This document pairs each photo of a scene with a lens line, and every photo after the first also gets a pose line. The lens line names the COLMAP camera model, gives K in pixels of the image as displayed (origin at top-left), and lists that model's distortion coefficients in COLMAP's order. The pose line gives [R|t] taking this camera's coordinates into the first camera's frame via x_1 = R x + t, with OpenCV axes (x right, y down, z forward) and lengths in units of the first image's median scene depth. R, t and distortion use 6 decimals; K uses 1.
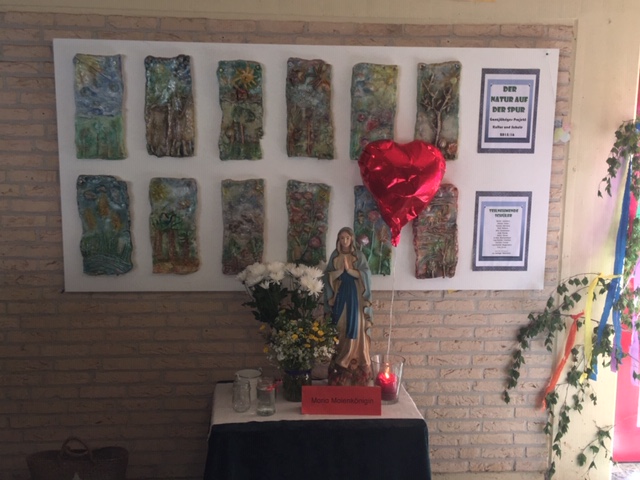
lens RADIAL K [[762.9, 0, 319.8], [0, 762.9, 240.0], [0, 0, 1]] dist [0.052288, 0.000000]
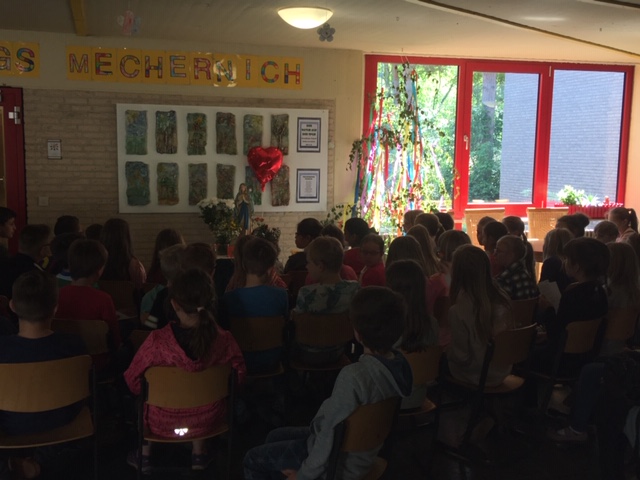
lens RADIAL K [[762.9, 0, 319.2], [0, 762.9, 240.5], [0, 0, 1]] dist [0.052288, 0.000000]
pose [[0.981420, -0.021712, 0.190638, -0.186352], [0.024944, 0.999583, -0.014570, 0.198842], [-0.190242, 0.019055, 0.981552, -1.354152]]
